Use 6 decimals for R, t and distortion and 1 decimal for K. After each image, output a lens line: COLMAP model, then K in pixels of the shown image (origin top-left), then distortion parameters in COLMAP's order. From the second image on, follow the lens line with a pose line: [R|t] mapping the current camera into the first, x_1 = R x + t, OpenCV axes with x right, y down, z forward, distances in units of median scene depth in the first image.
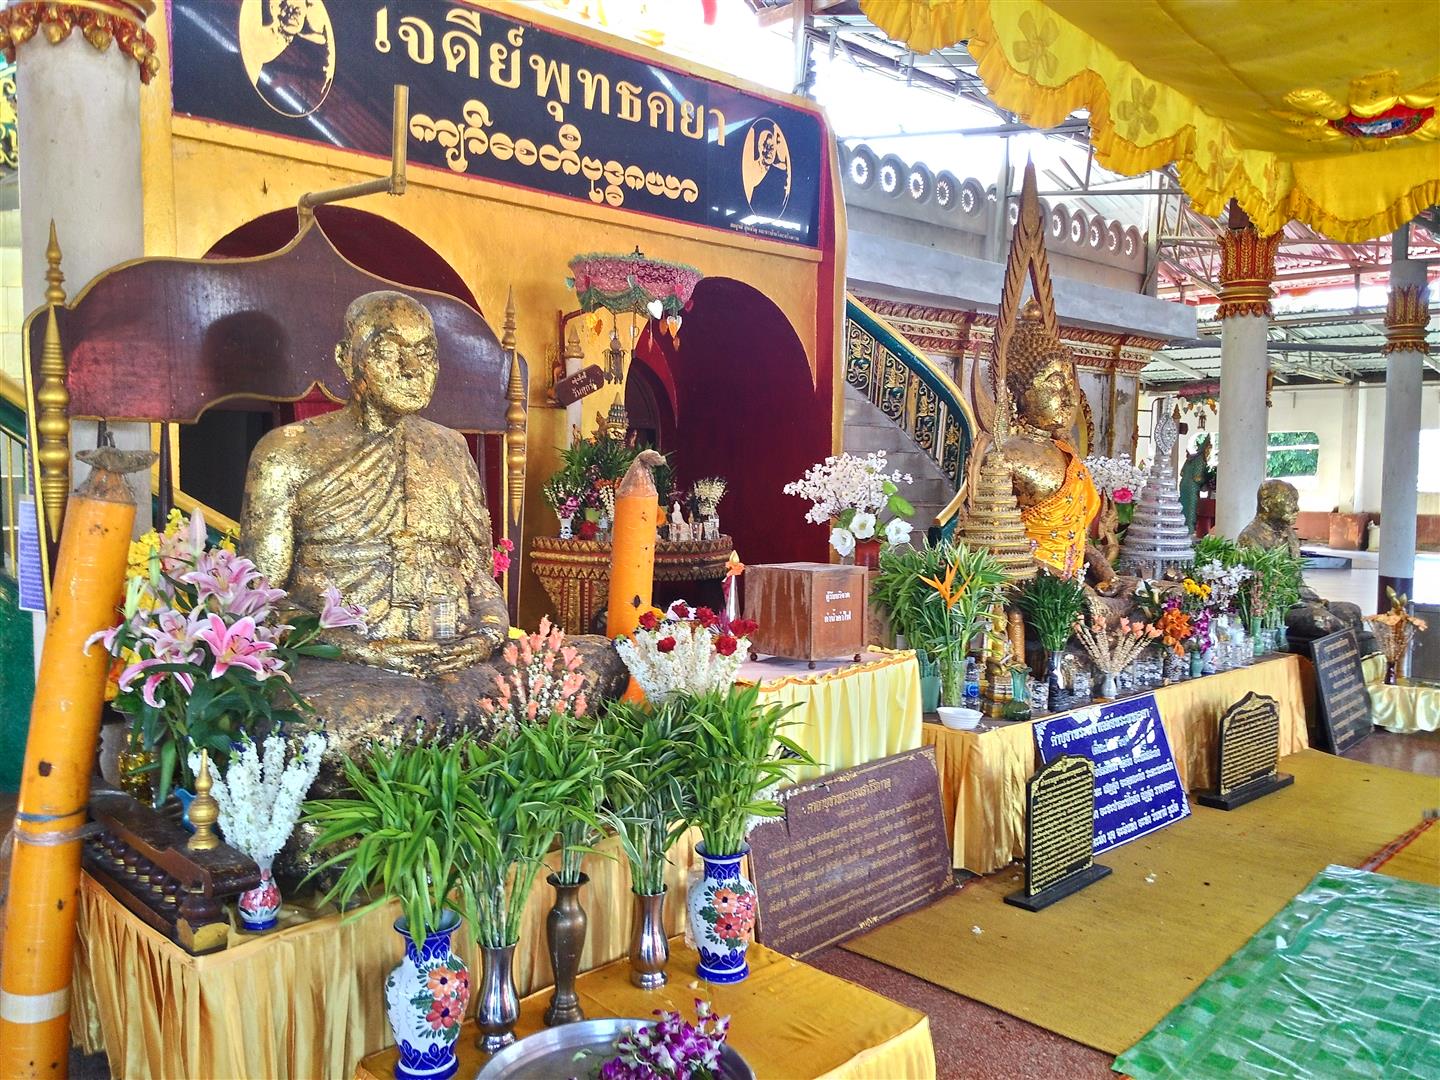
lens RADIAL K [[1157.4, 0, 720.0], [0, 1157.4, 540.0], [0, 0, 1]] dist [0.139874, -0.242403]
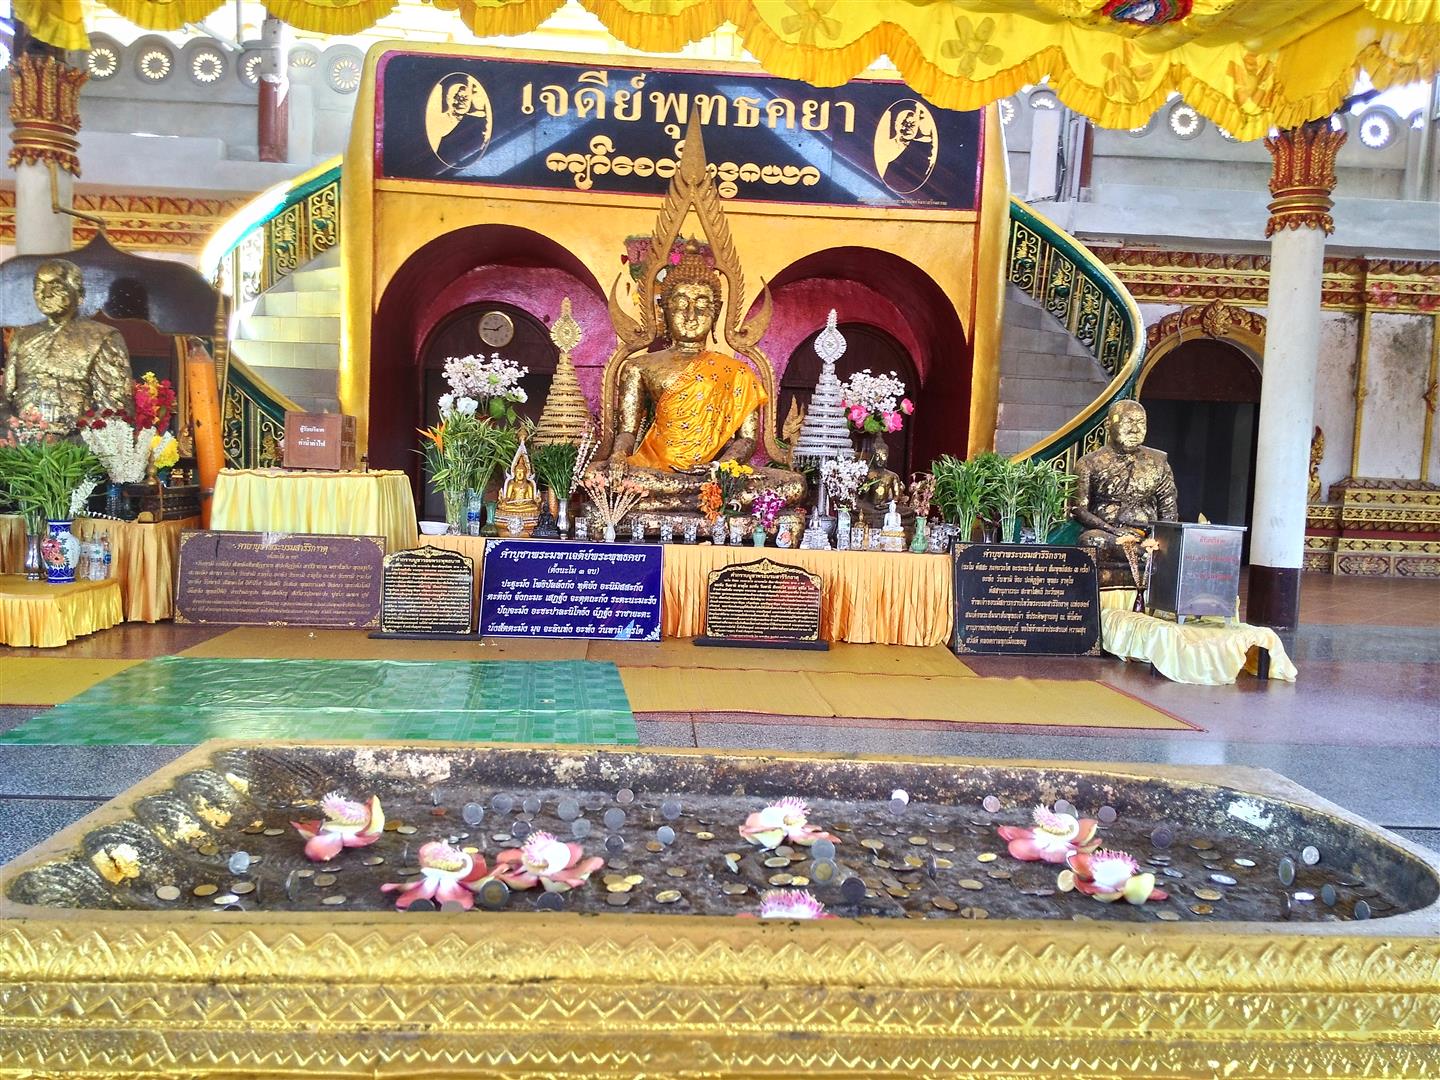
lens RADIAL K [[1157.4, 0, 720.0], [0, 1157.4, 540.0], [0, 0, 1]] dist [0.139874, -0.242403]
pose [[0.755563, 0.063058, -0.652034, 0.802879], [-0.074595, 0.997164, 0.009996, 0.071477], [0.650815, 0.041086, 0.758124, 0.071337]]
